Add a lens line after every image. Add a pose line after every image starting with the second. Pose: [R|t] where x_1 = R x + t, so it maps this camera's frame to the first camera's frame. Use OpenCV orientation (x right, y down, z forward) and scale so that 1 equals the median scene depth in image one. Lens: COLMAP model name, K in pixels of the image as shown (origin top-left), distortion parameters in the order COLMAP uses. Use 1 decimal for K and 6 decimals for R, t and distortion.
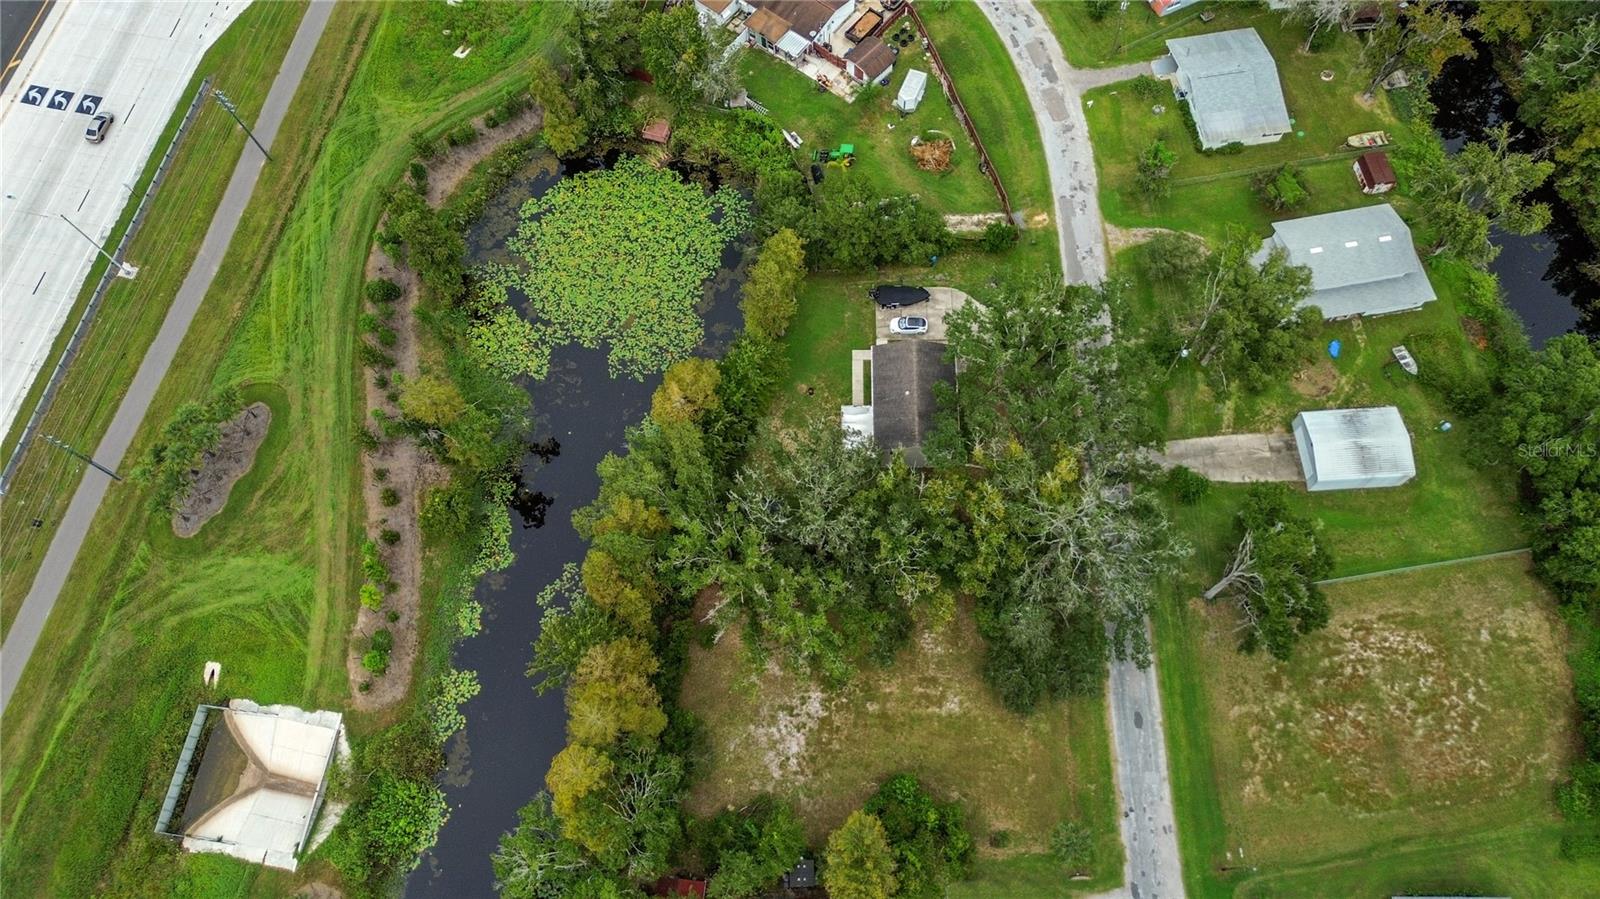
lens RADIAL K [[1121.1, 0, 803.6], [0, 1121.1, 453.6], [0, 0, 1]] dist [0.076553, -0.069955]
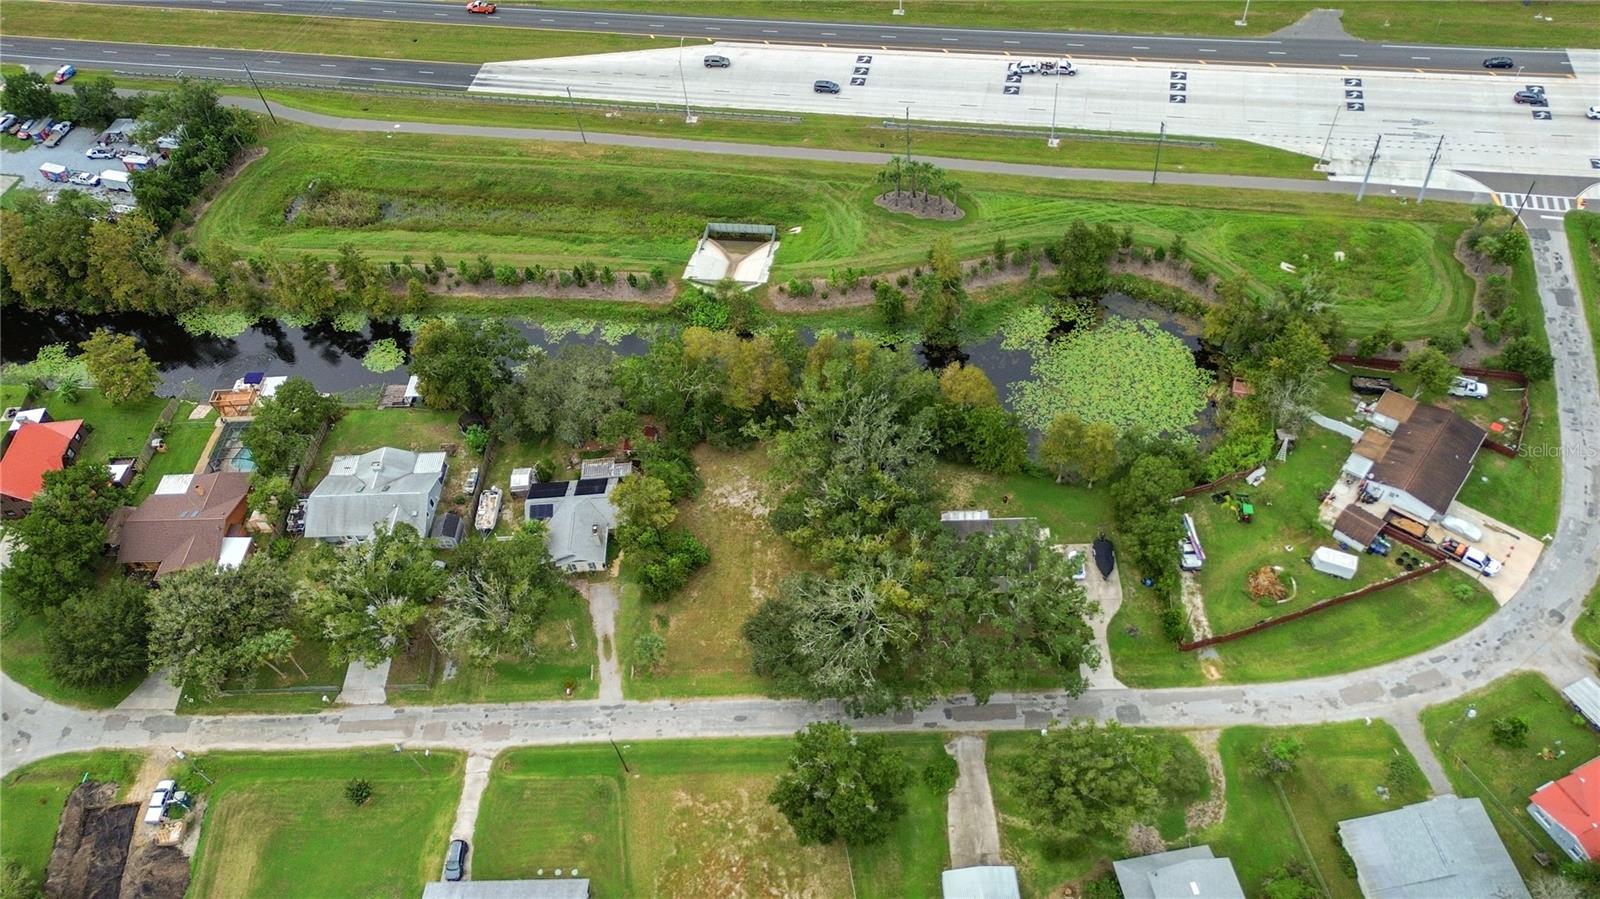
lens RADIAL K [[1121.1, 0, 796.8], [0, 1121.1, 454.7], [0, 0, 1]] dist [0.076553, -0.069955]
pose [[-0.010593, 0.798744, -0.601578, 0.766669], [-0.890788, 0.265787, 0.368584, -0.342594], [0.454296, 0.539783, 0.708696, -0.025447]]
